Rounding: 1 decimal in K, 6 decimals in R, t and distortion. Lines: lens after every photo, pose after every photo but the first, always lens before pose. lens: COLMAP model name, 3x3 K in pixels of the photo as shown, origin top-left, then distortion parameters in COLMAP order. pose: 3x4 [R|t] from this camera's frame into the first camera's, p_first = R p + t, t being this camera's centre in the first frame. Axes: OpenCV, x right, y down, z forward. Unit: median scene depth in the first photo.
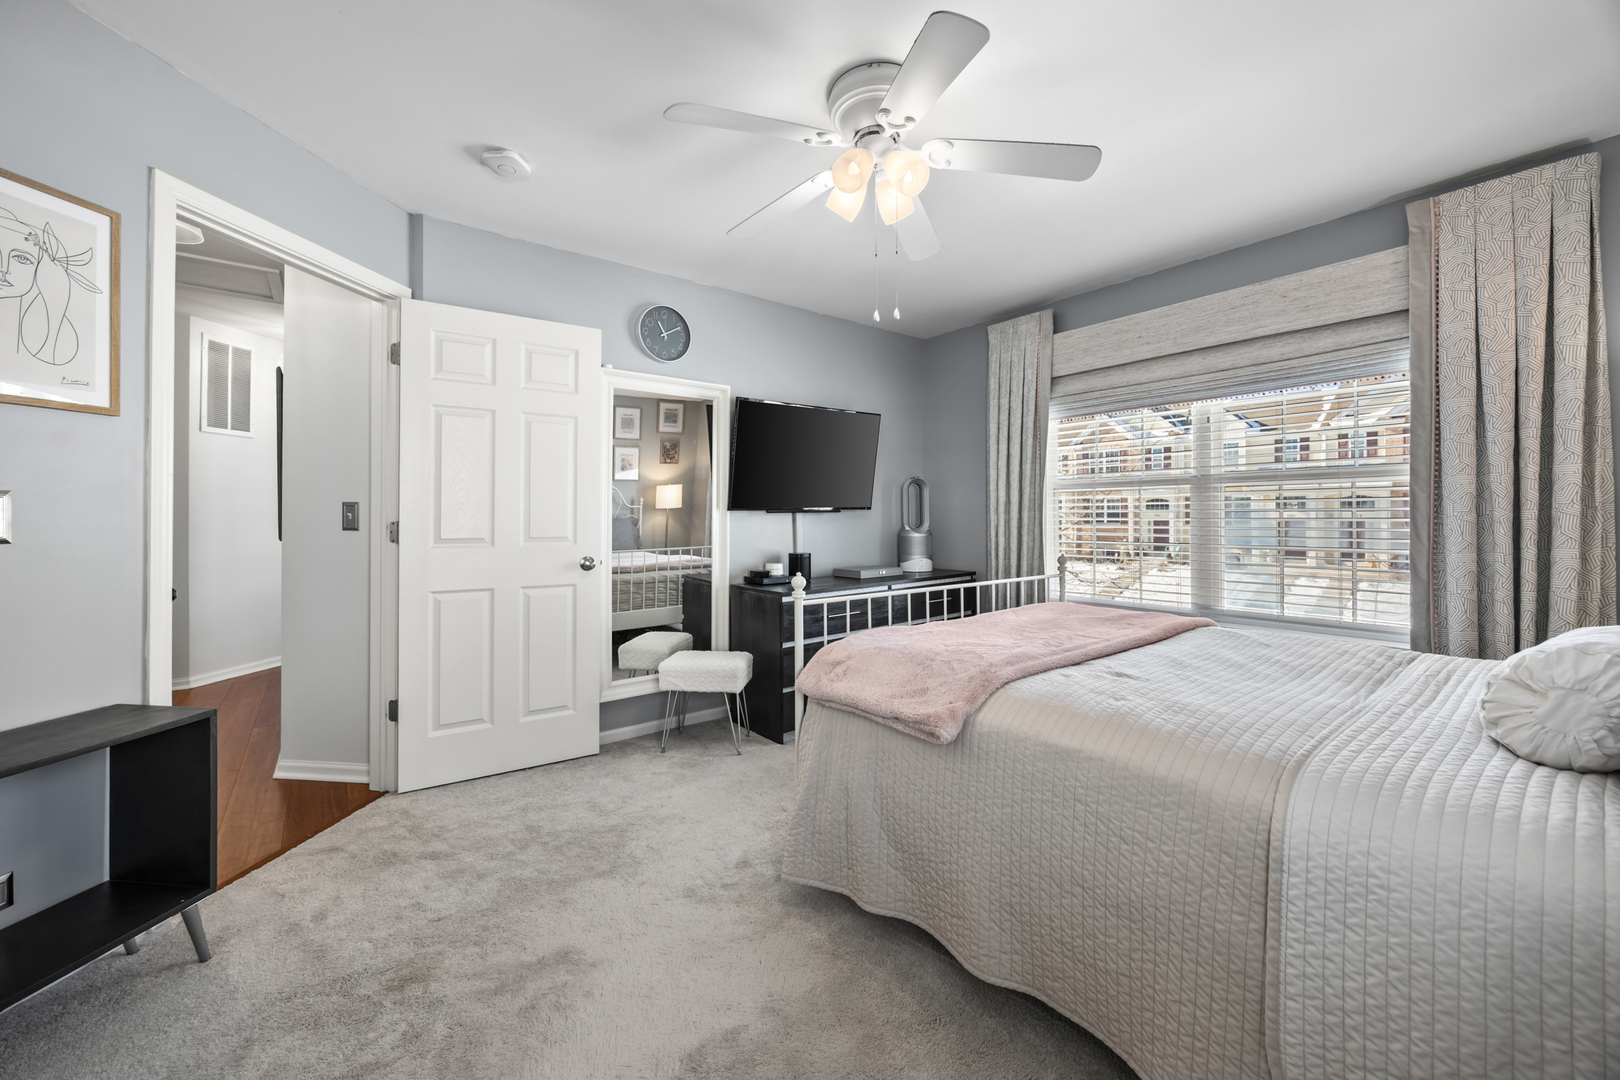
lens RADIAL K [[656.4, 0, 811.3], [0, 656.4, 525.9], [0, 0, 1]] dist [-0.000434, -0.000126]
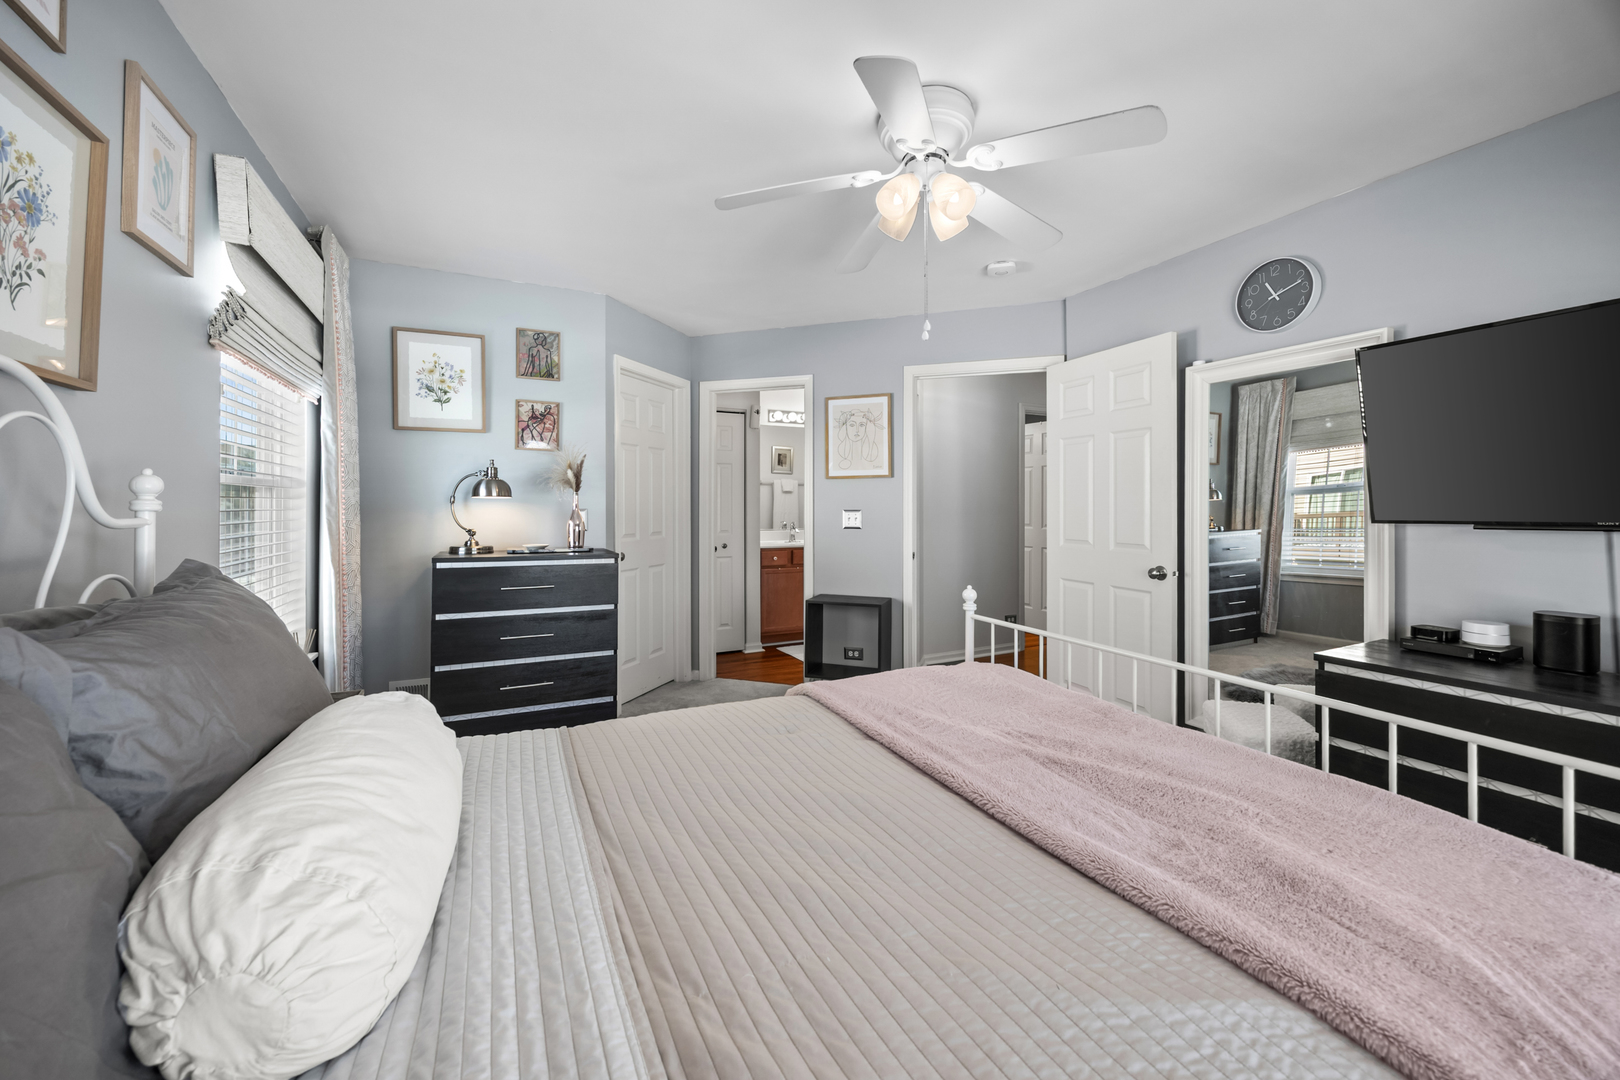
lens RADIAL K [[656.4, 0, 816.1], [0, 656.4, 505.3], [0, 0, 1]] dist [-0.000434, -0.000126]
pose [[-0.224237, -0.002670, -0.974531, 1.325578], [-0.011327, 0.999936, -0.000133, -0.066260], [0.974469, 0.011009, -0.224253, 1.278270]]
